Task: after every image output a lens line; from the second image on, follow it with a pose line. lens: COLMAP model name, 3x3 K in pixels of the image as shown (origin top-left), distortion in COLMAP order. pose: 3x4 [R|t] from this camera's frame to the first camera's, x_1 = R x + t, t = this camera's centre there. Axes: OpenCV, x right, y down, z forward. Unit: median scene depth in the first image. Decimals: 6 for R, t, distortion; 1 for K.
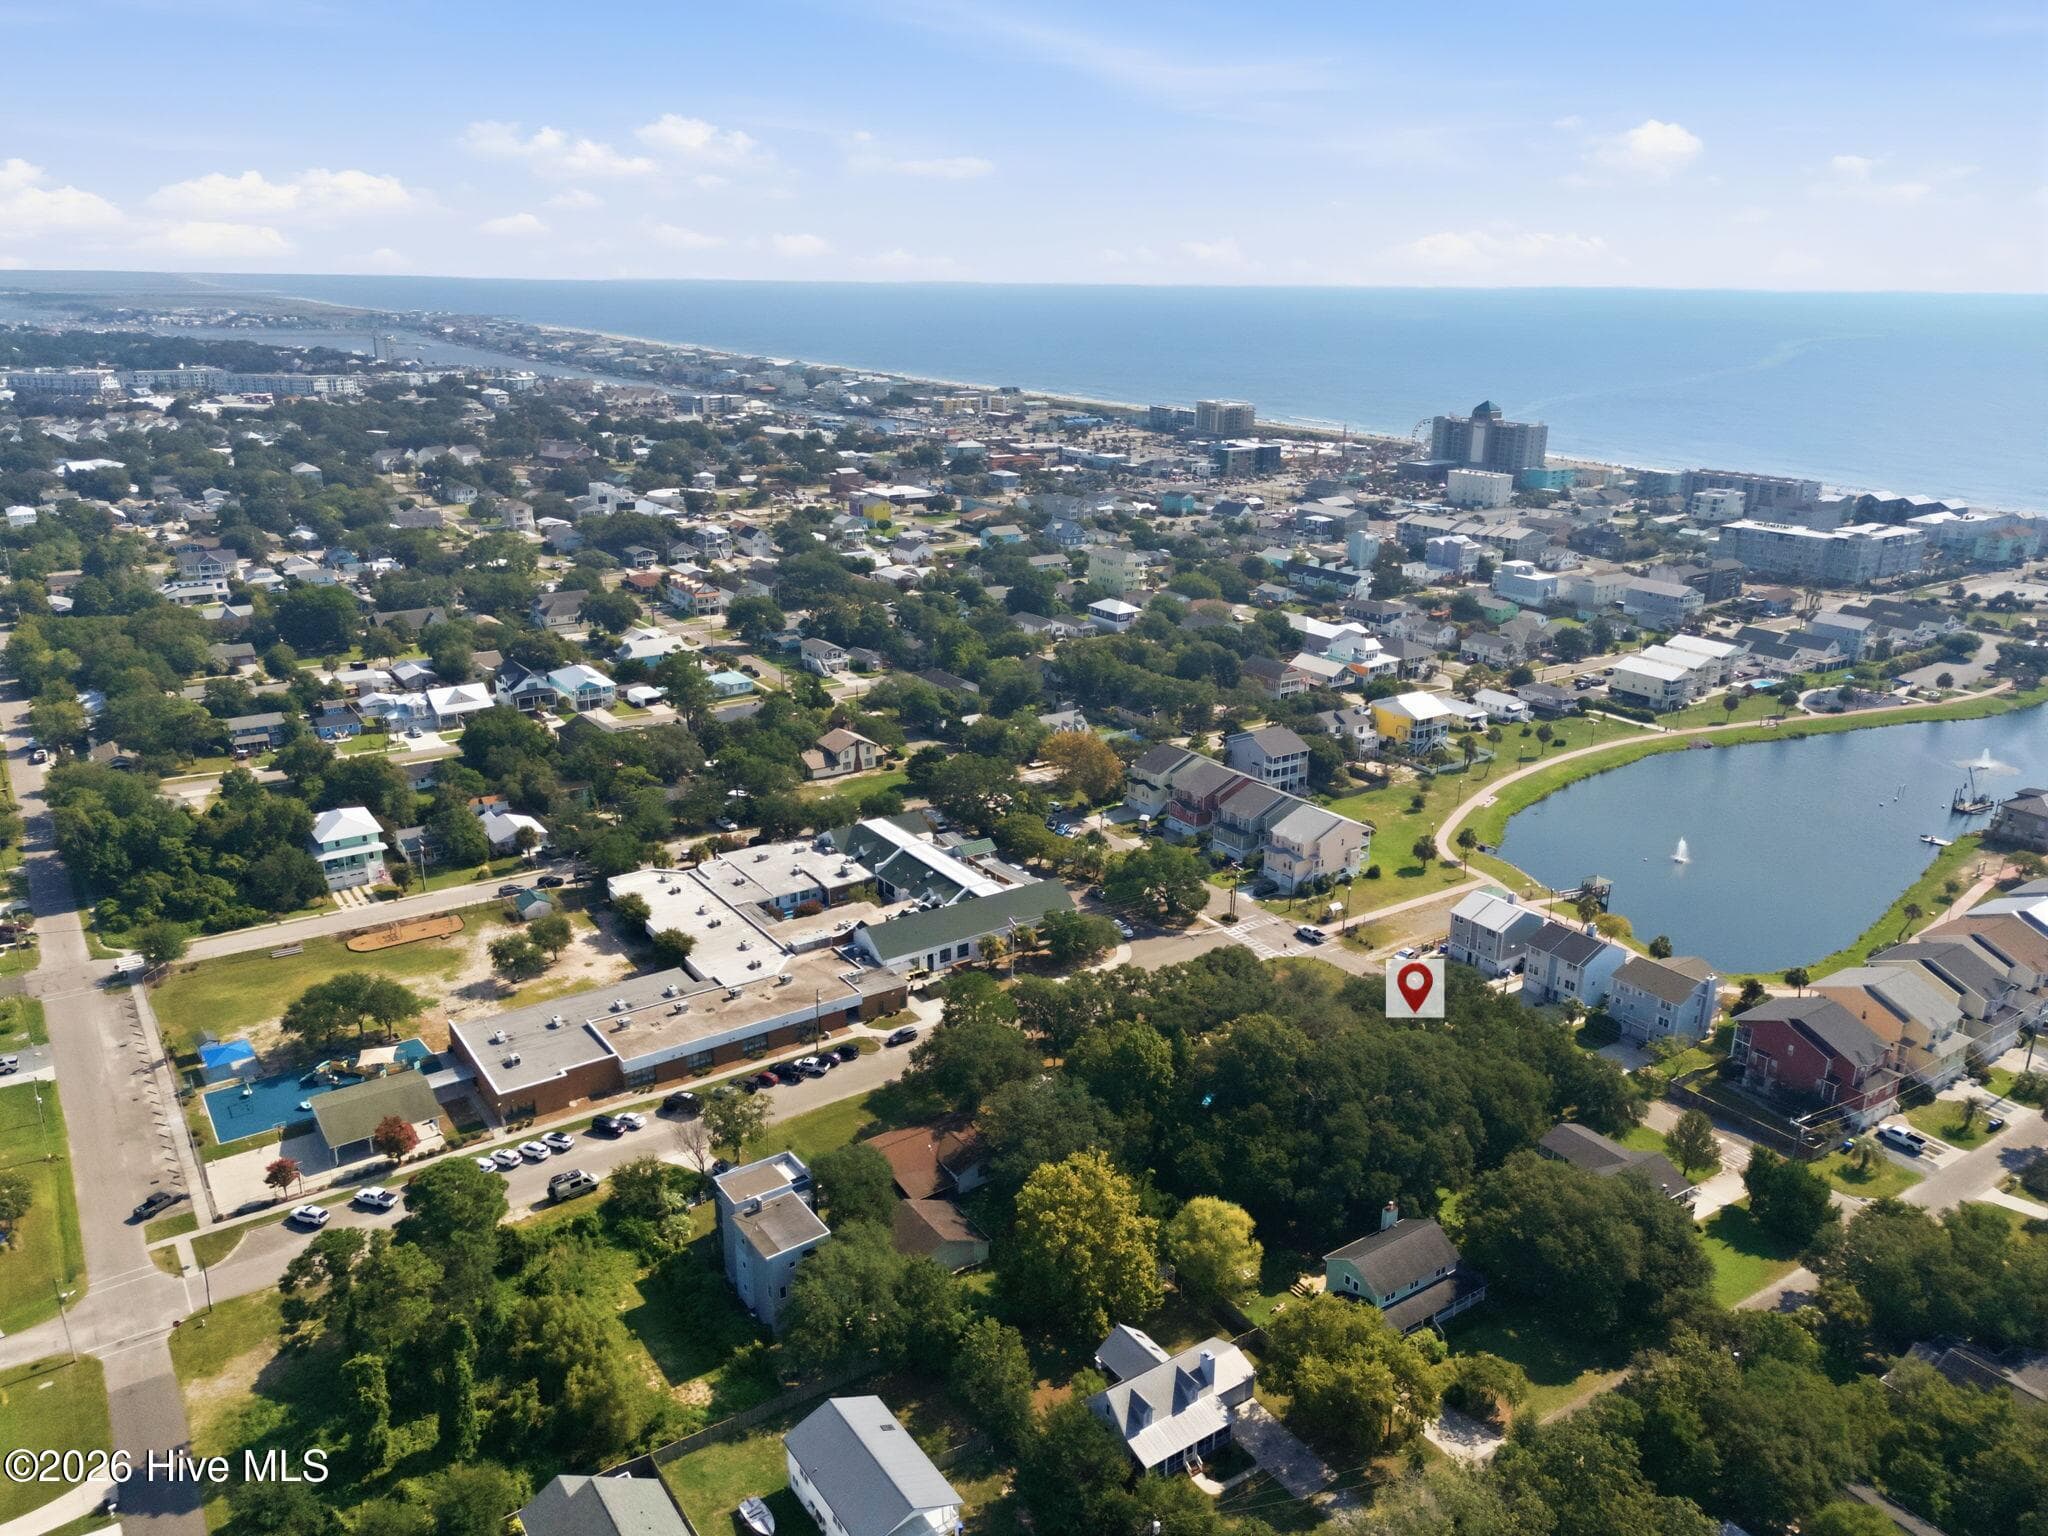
lens RADIAL K [[1505.9, 0, 1024.0], [0, 1505.9, 768.0], [0, 0, 1]] dist [0.003397, 0.000920]
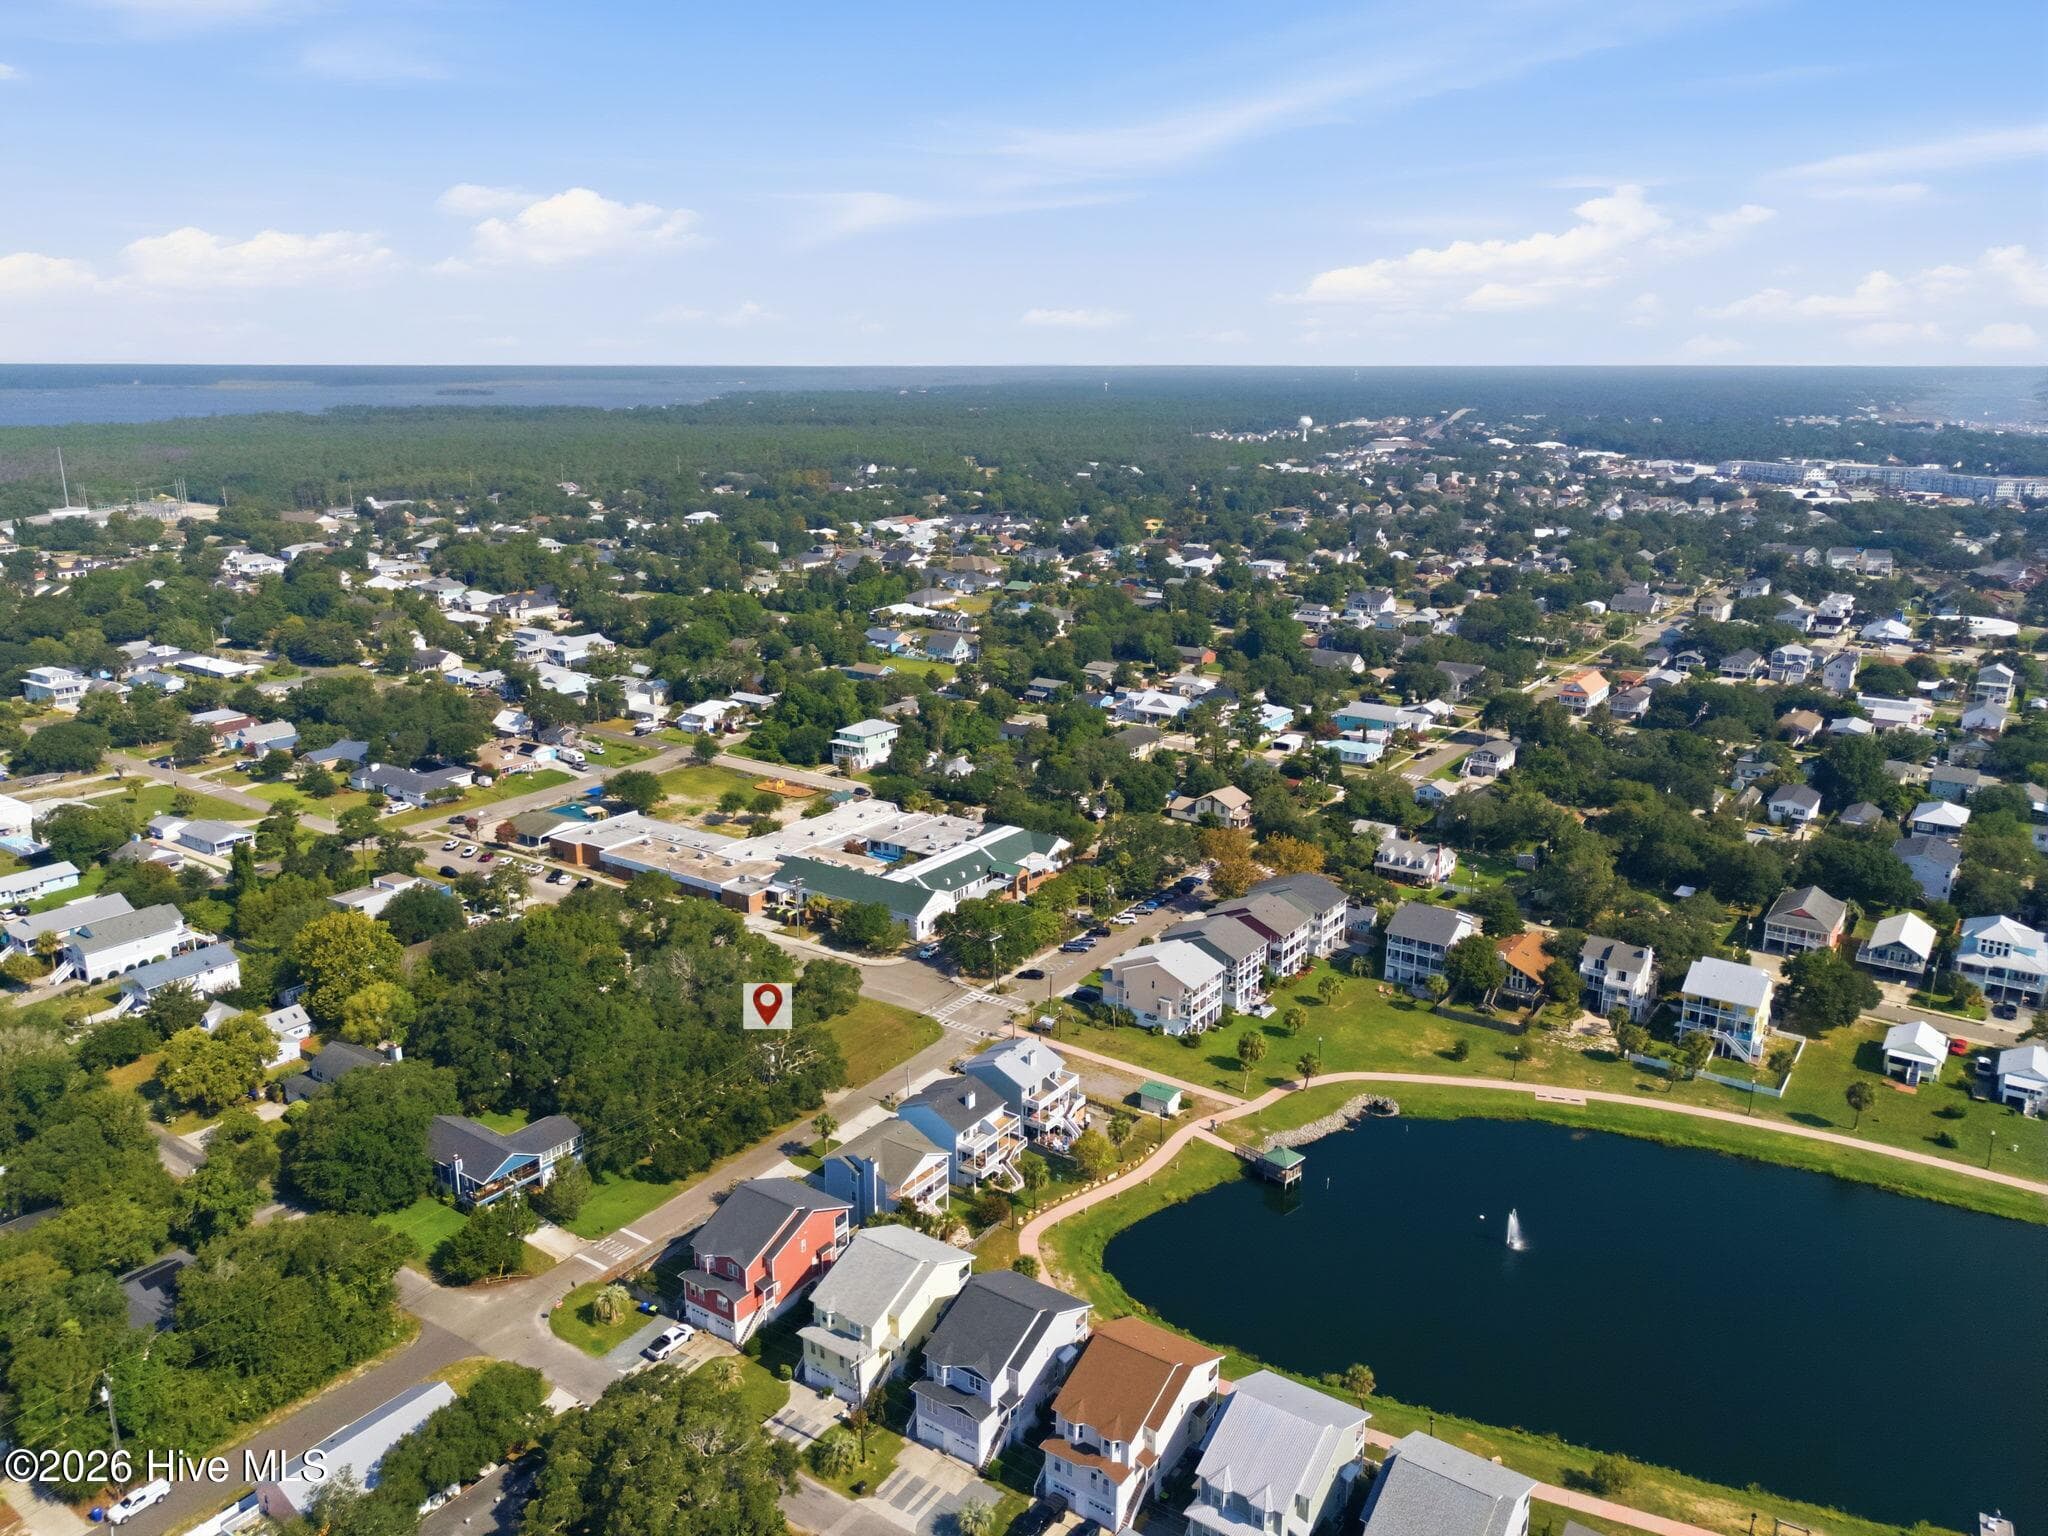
lens RADIAL K [[1505.9, 0, 1024.0], [0, 1505.9, 768.0], [0, 0, 1]] dist [0.003397, 0.000920]
pose [[0.367415, 0.238005, -0.899088, 0.936836], [-0.297608, 0.945961, 0.128795, -0.160680], [0.881156, 0.220255, 0.418393, 0.525865]]
